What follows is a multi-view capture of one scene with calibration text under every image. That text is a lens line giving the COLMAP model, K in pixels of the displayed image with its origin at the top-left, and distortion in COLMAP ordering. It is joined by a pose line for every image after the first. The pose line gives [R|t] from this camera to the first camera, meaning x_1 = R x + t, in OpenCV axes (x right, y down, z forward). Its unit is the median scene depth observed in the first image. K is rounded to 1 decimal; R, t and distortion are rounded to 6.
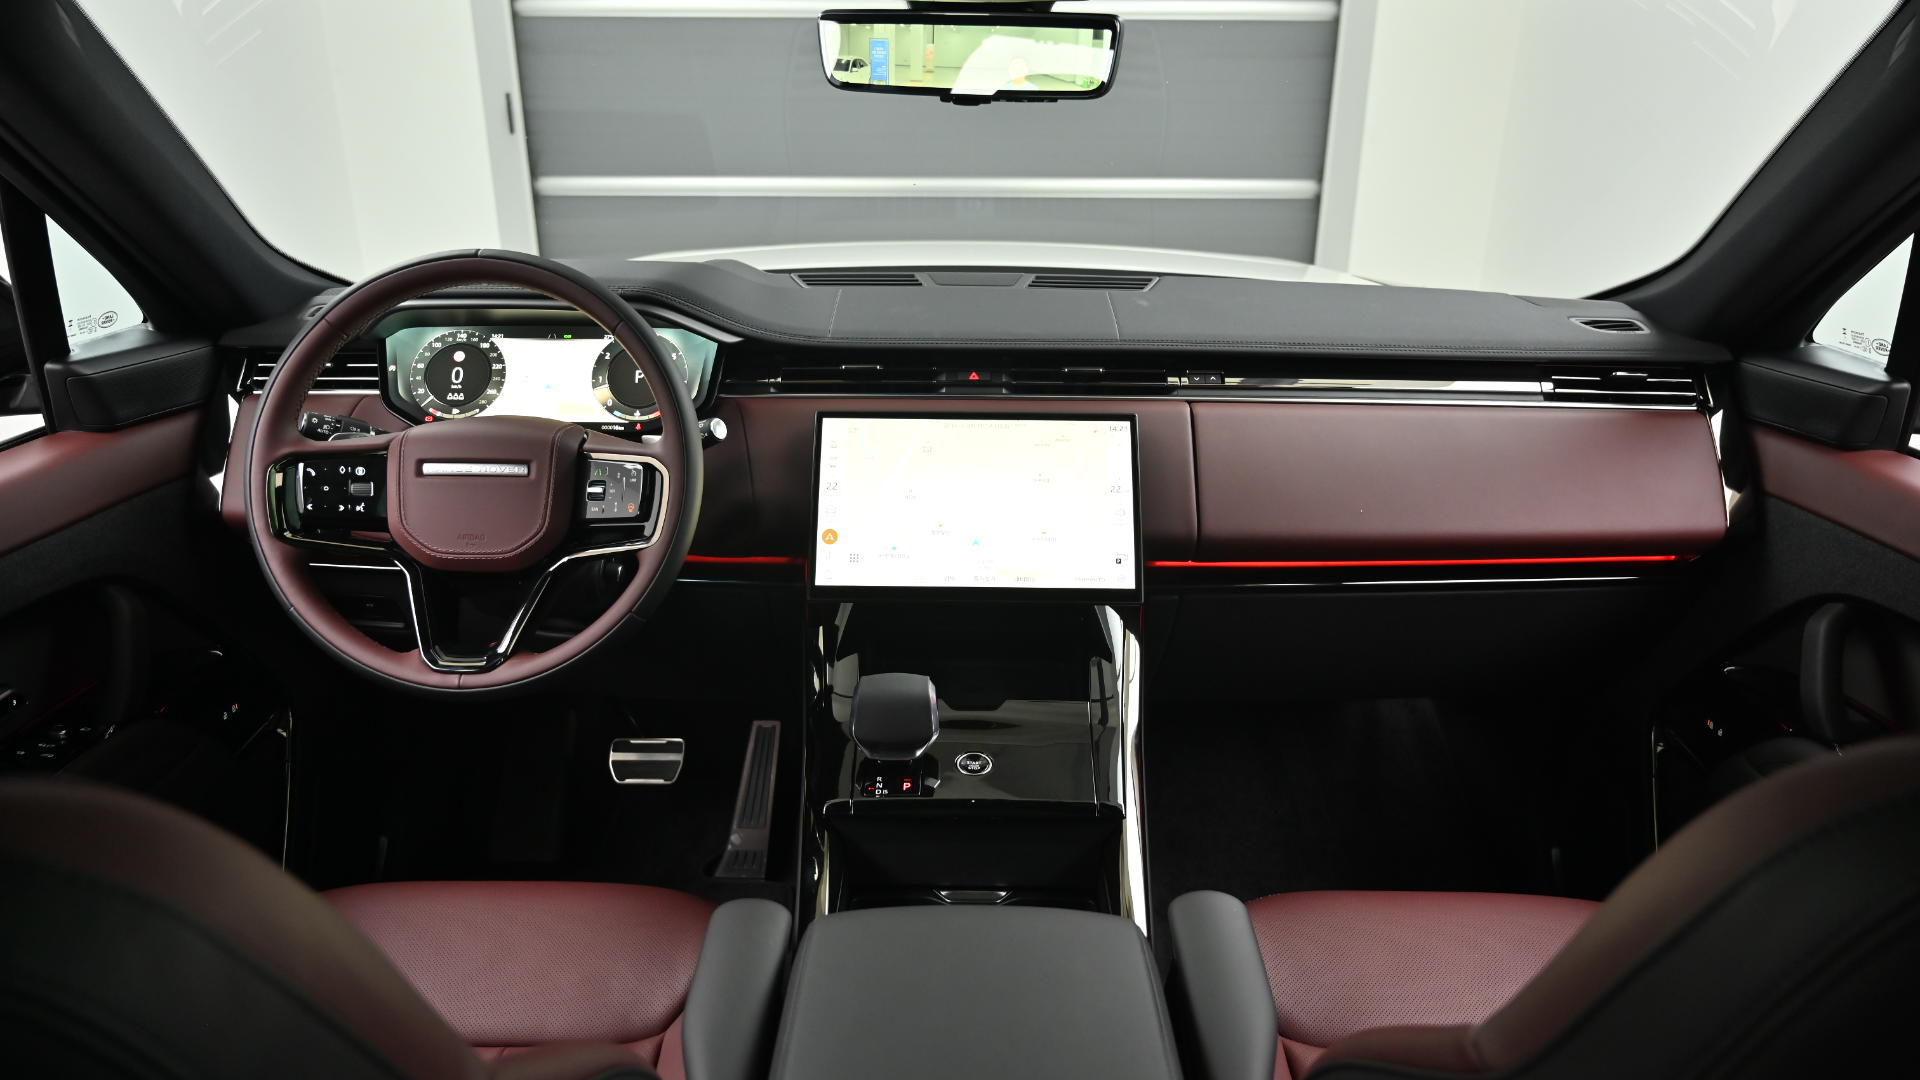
lens RADIAL K [[1257.5, 0, 960.4], [0, 1257.5, 535.4], [0, 0, 1]] dist [0.001362, 0.001210]
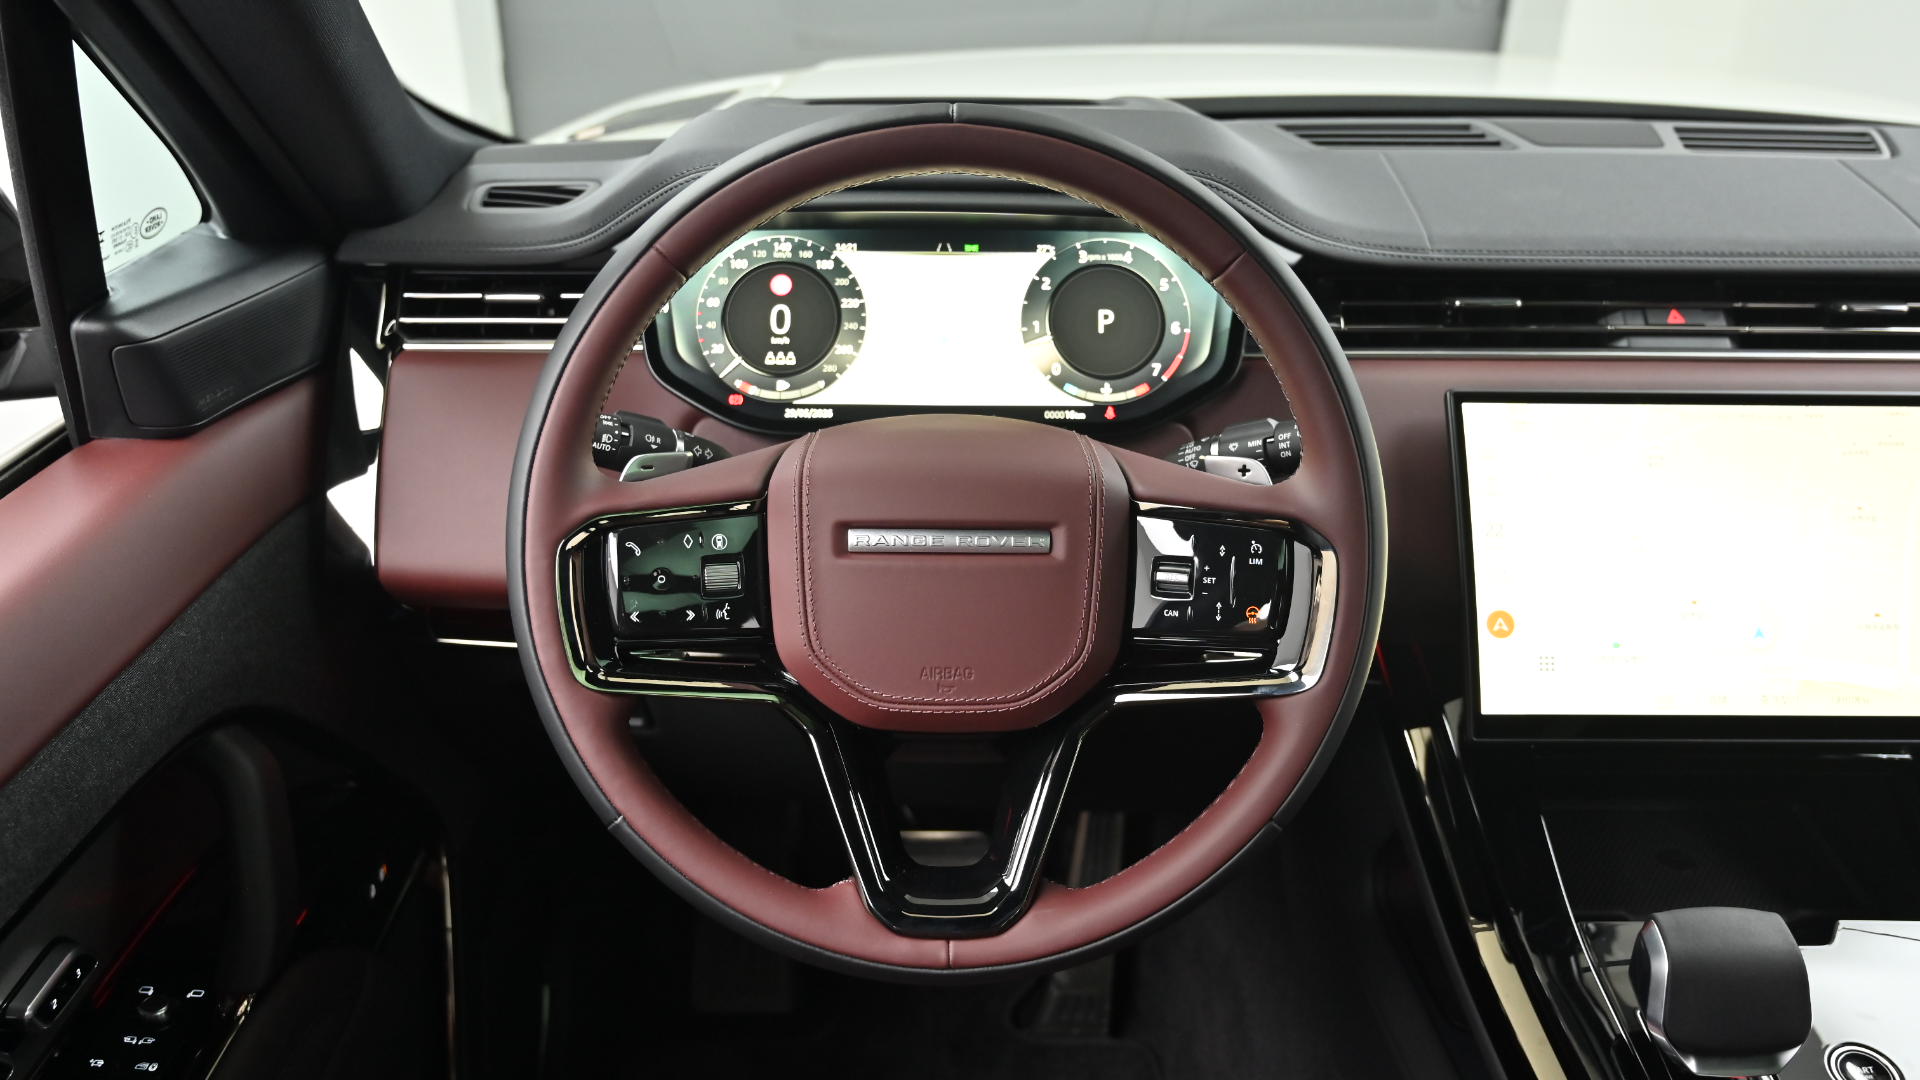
lens RADIAL K [[1455.4, 0, 960.0], [0, 1455.4, 540.0], [0, 0, 1]] dist [-0.009567, 0.000337]
pose [[0.999783, -0.004922, 0.020233, -0.335718], [0.002700, 0.994104, 0.108399, -0.100494], [-0.020647, -0.108320, 0.993902, 0.345958]]
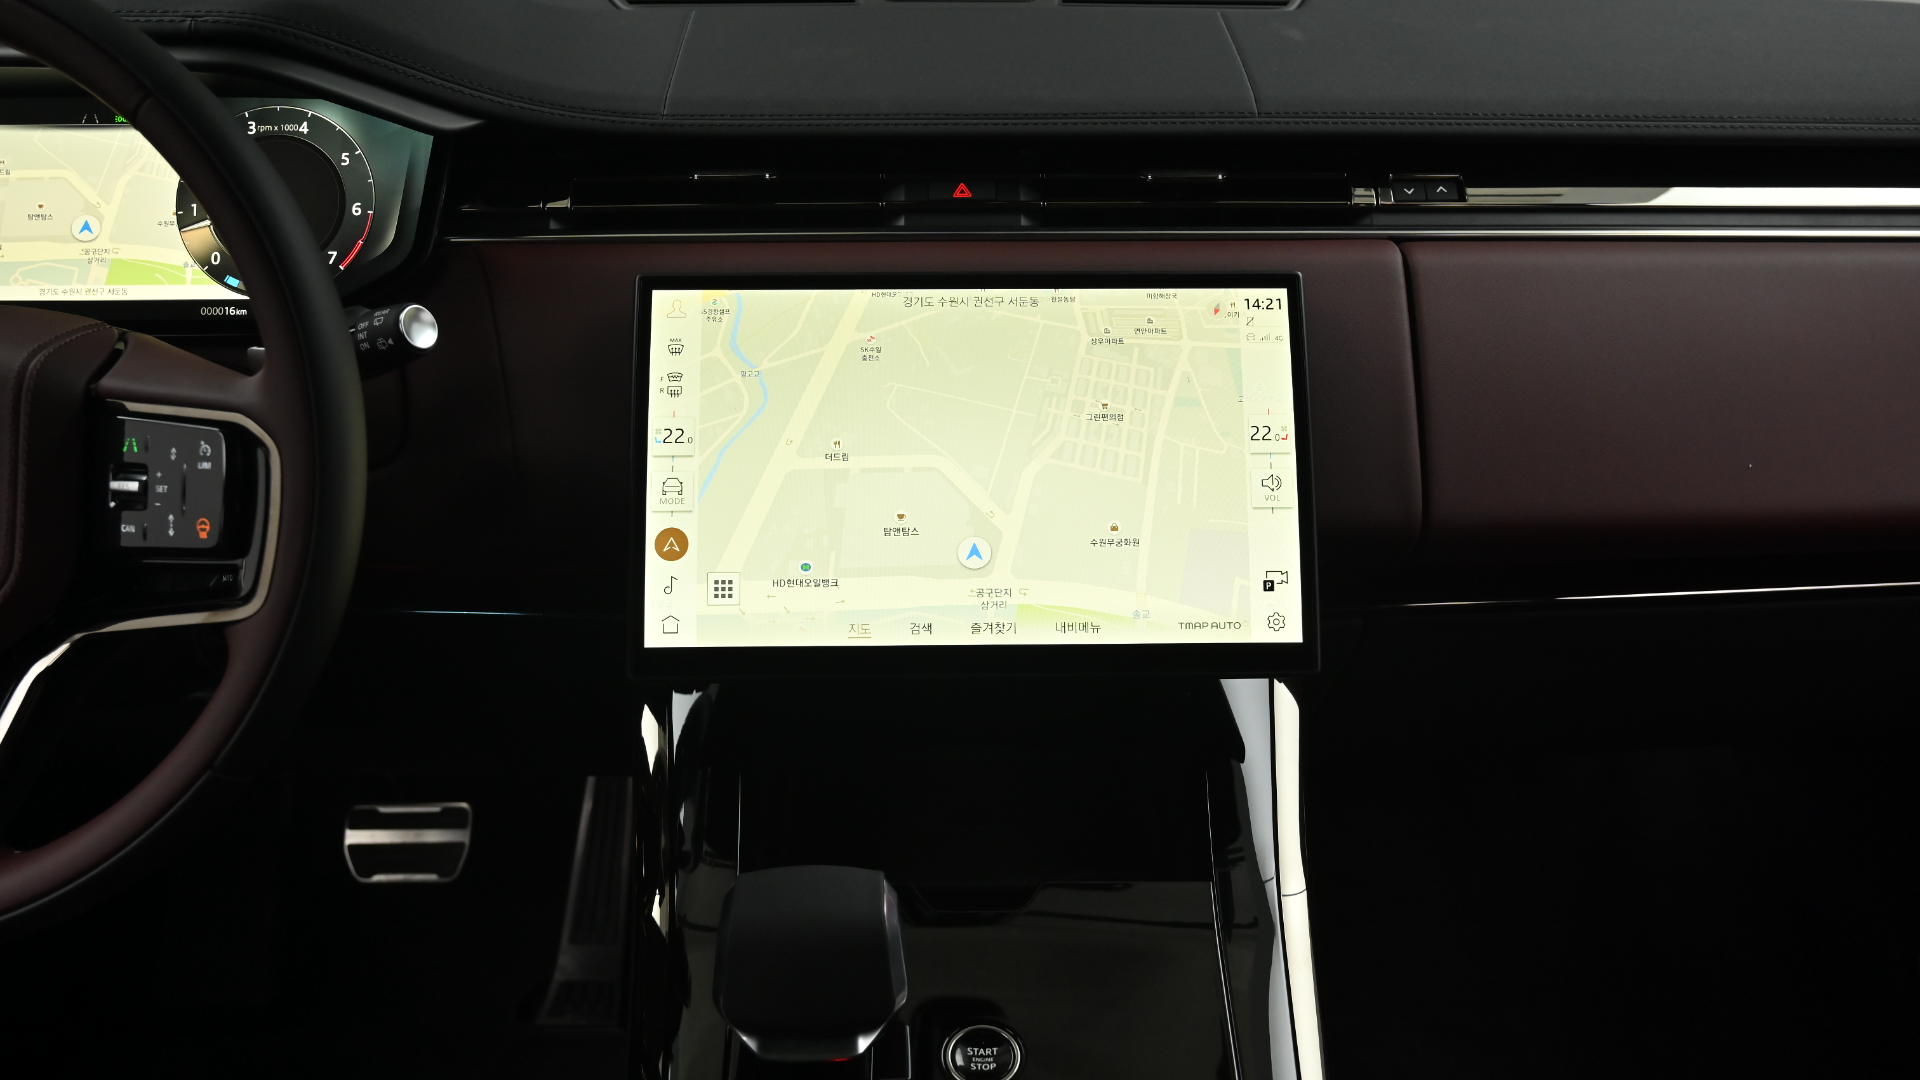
lens RADIAL K [[1575.8, 0, 960.0], [0, 1575.8, 540.0], [0, 0, 1]] dist [-0.002811, -0.005026]
pose [[0.999599, -0.017670, 0.022110, -0.006302], [0.014584, 0.991050, 0.132693, -0.074394], [-0.024256, -0.132317, 0.990911, 0.375590]]
